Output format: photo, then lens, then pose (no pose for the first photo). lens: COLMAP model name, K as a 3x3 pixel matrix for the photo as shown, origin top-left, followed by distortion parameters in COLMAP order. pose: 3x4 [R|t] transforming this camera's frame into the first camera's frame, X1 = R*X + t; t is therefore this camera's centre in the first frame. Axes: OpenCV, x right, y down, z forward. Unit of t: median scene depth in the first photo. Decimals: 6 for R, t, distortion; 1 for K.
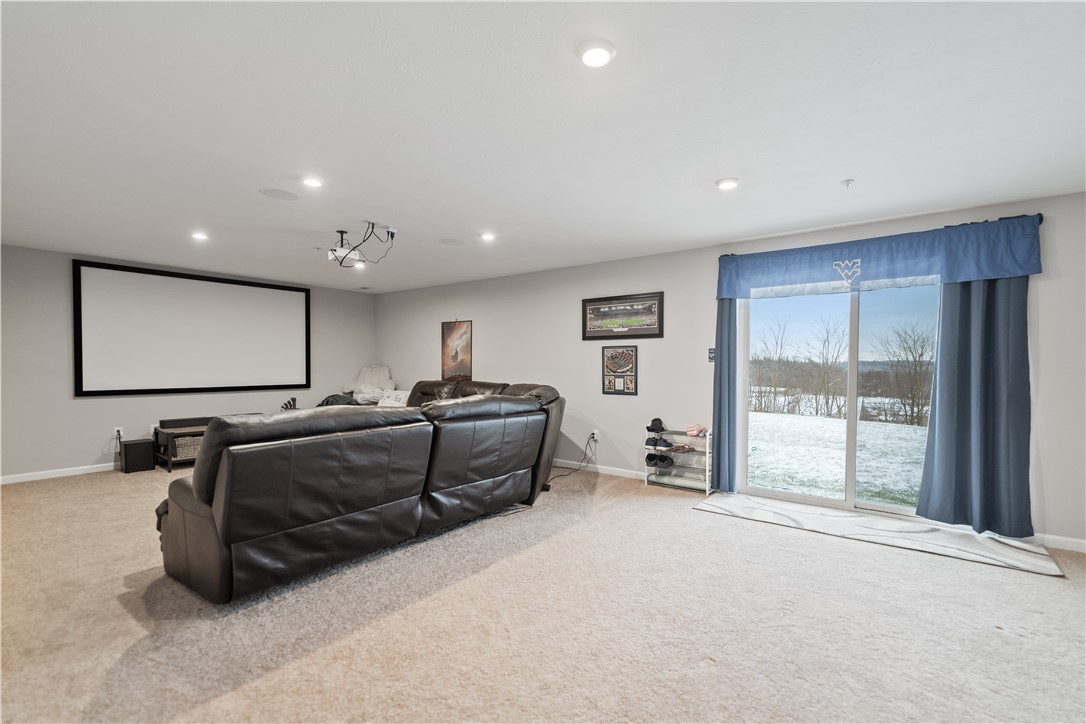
lens RADIAL K [[475.8, 0, 547.9], [0, 475.8, 367.3], [0, 0, 1]] dist [0.001259, 0.000235]
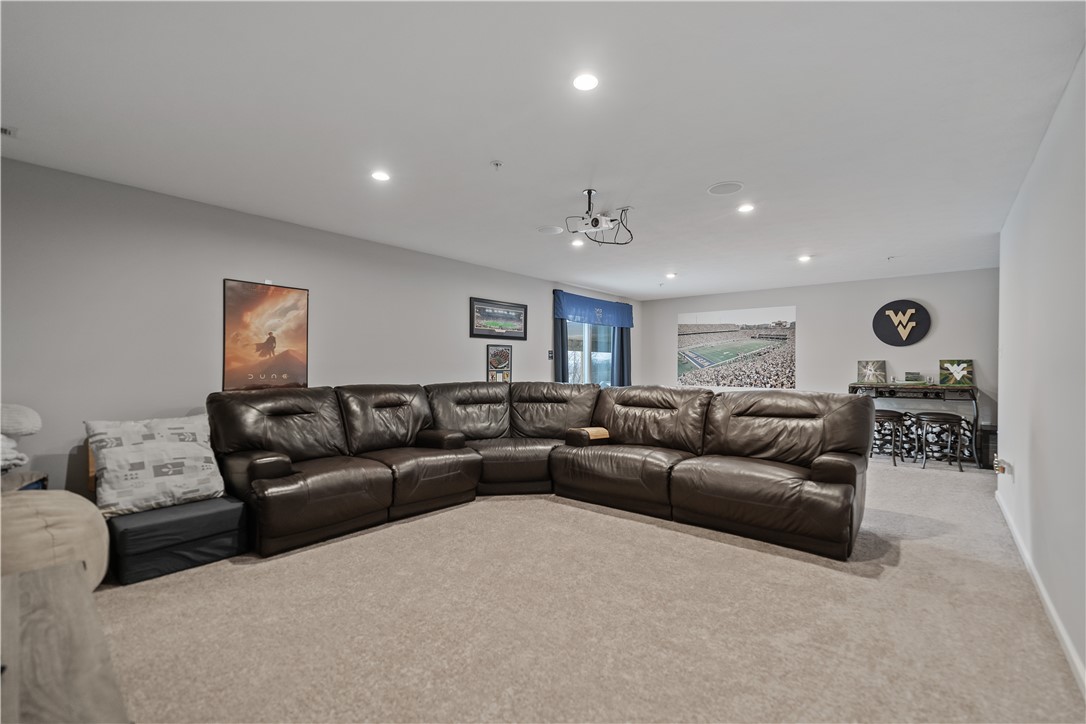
lens RADIAL K [[475.8, 0, 538.8], [0, 475.8, 361.8], [0, 0, 1]] dist [0.001259, 0.000235]
pose [[0.045057, 0.005759, 0.998968, -0.965735], [0.007495, 0.999953, -0.006102, 0.003170], [-0.998956, 0.007763, 0.045011, 0.837640]]
